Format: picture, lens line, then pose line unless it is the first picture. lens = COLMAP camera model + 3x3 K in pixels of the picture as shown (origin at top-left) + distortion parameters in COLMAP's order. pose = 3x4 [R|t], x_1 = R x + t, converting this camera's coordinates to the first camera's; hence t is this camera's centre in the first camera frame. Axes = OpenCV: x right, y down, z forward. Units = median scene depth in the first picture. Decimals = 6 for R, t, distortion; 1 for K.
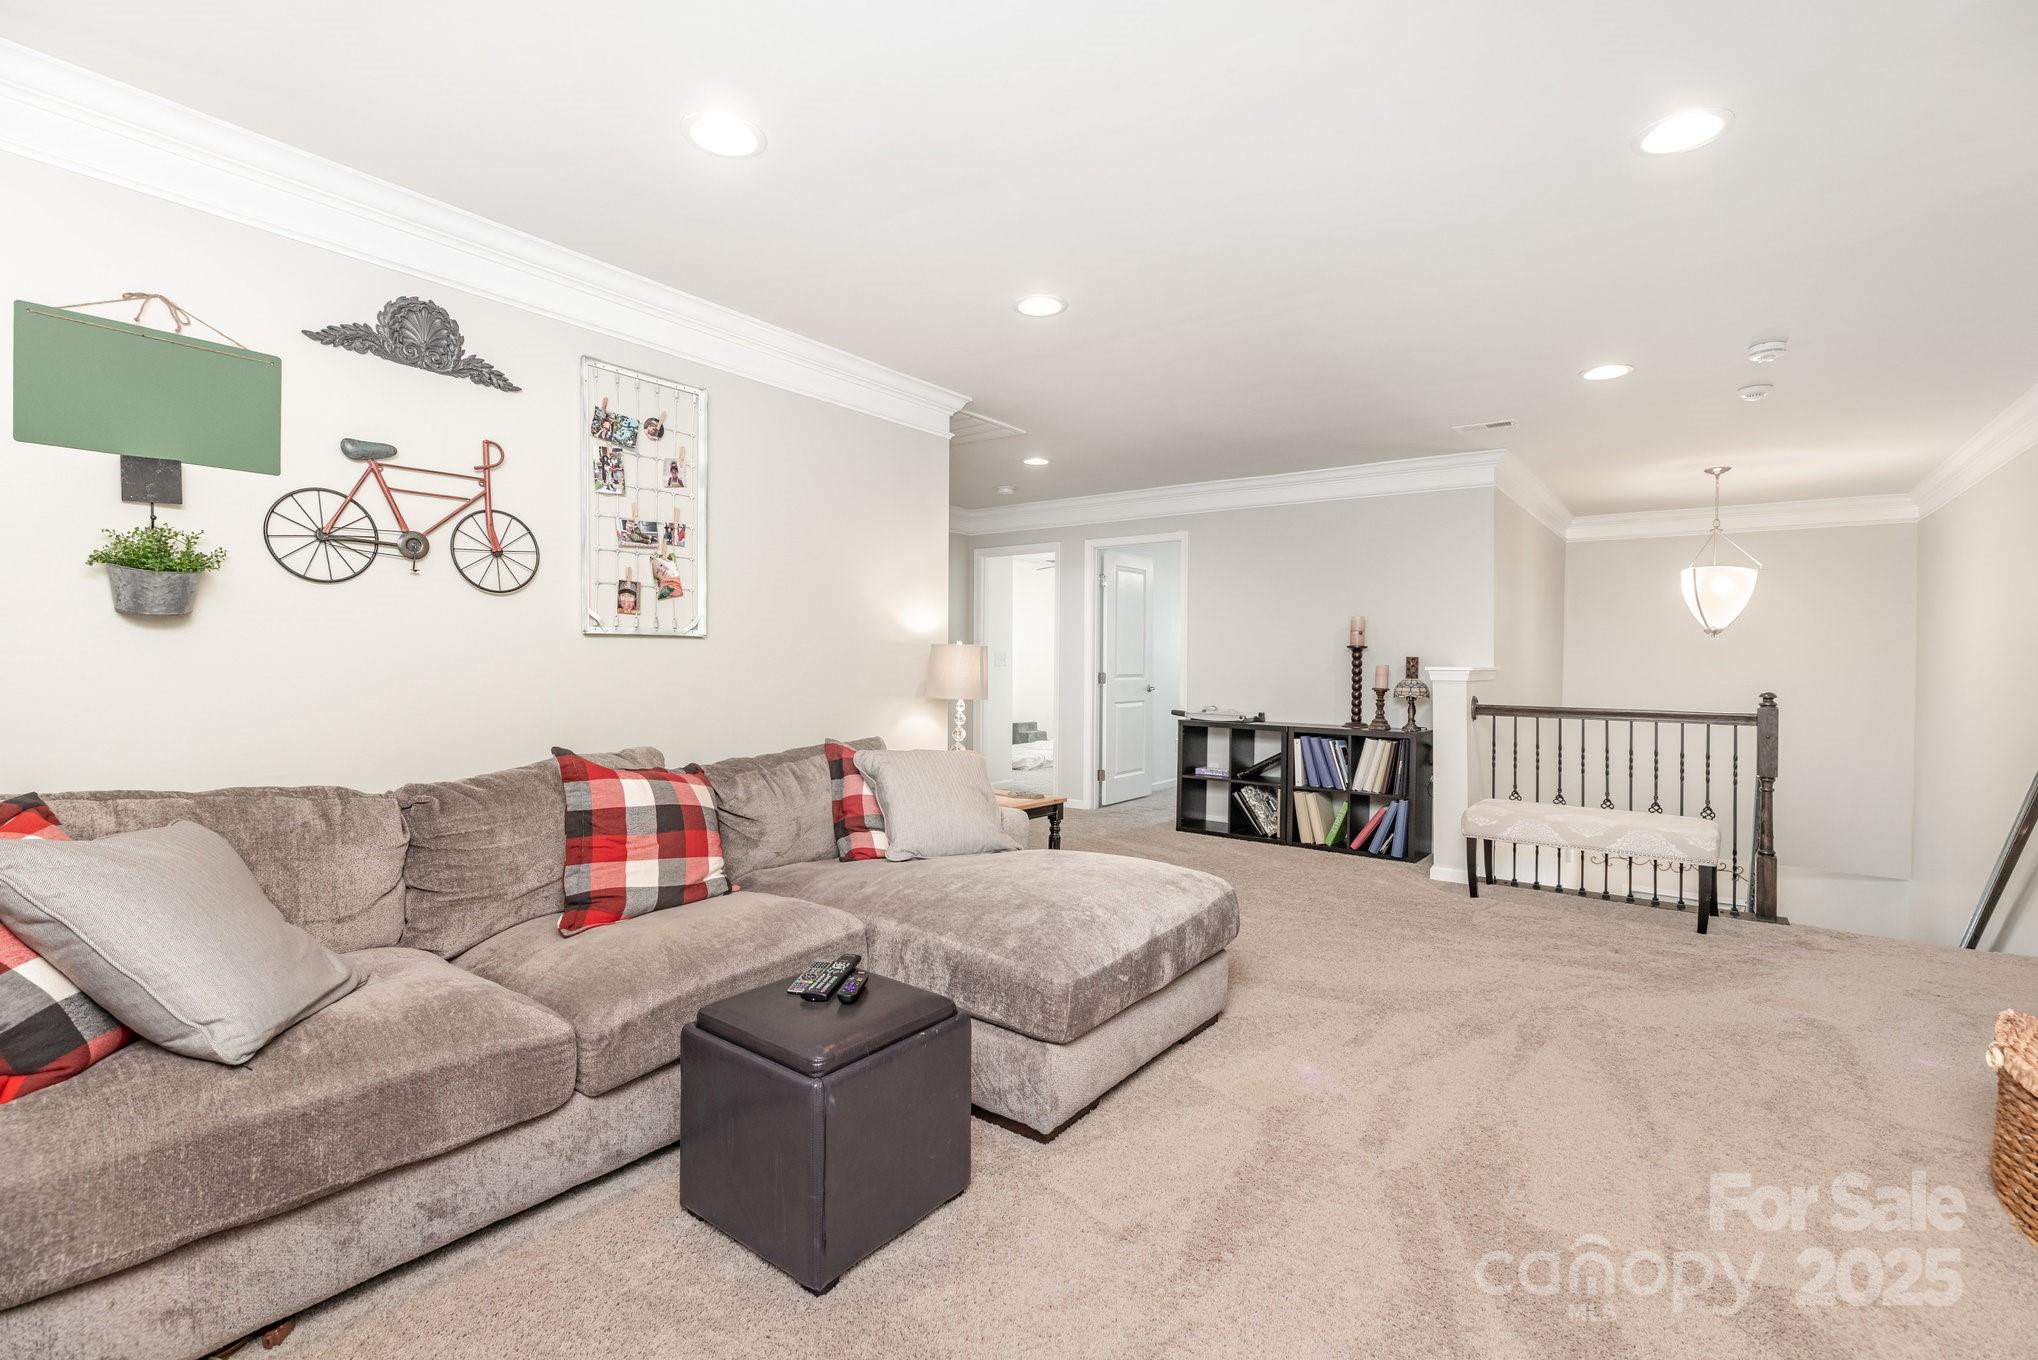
lens RADIAL K [[920.6, 0, 1022.3], [0, 920.6, 664.0], [0, 0, 1]] dist [0.000538, -0.000201]
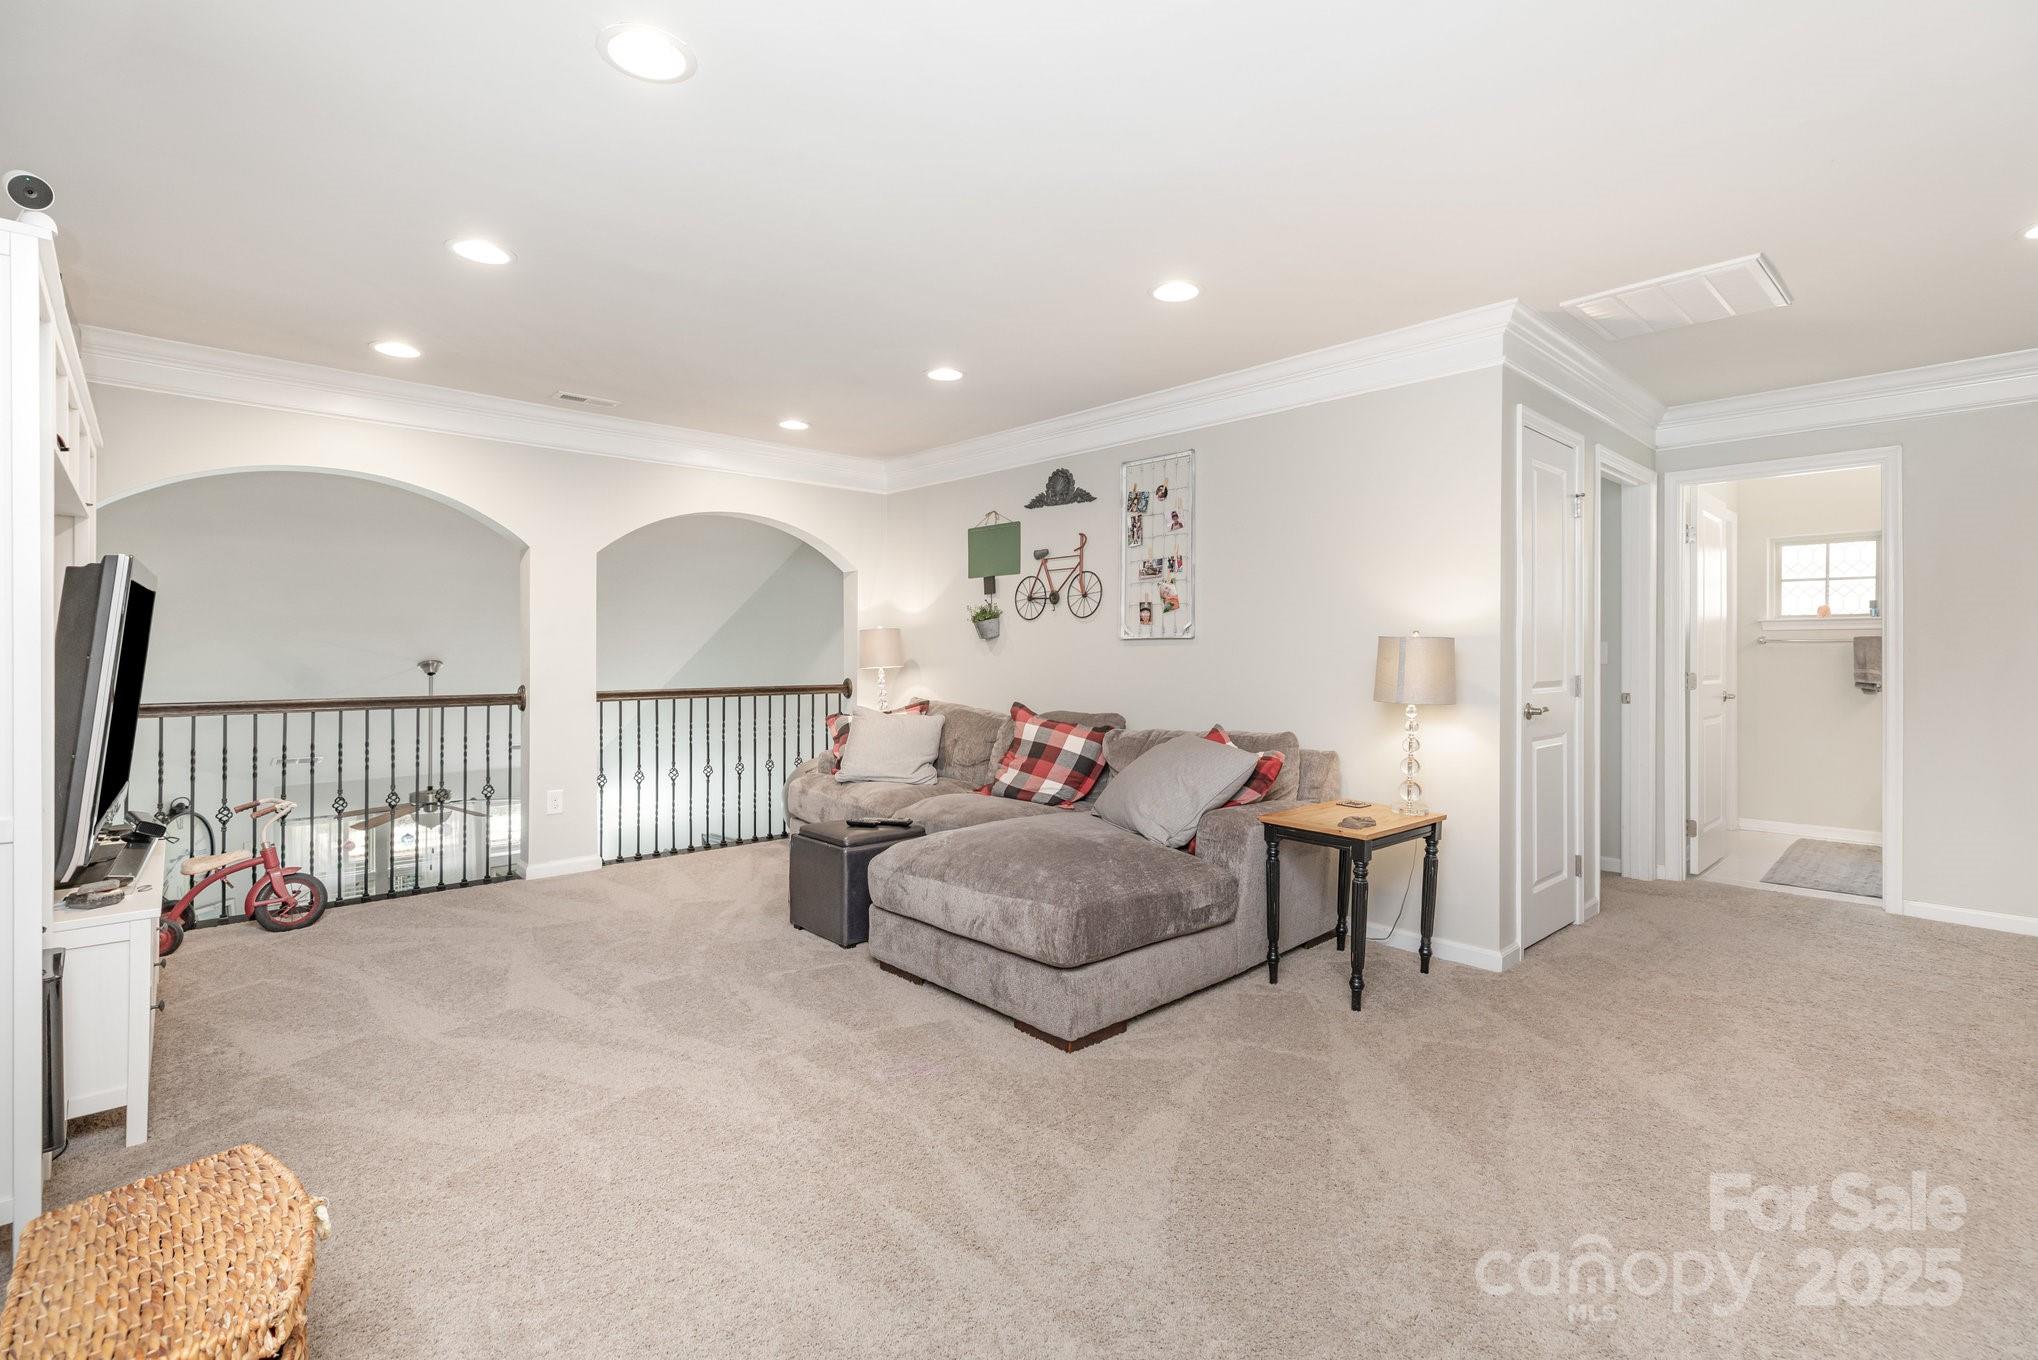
lens RADIAL K [[920.6, 0, 1022.3], [0, 920.6, 664.0], [0, 0, 1]] dist [0.000538, -0.000201]
pose [[-0.181980, 0.000656, -0.983302, 1.080088], [-0.009896, 0.999948, 0.002498, 0.007395], [0.983252, 0.010185, -0.181964, 1.094709]]
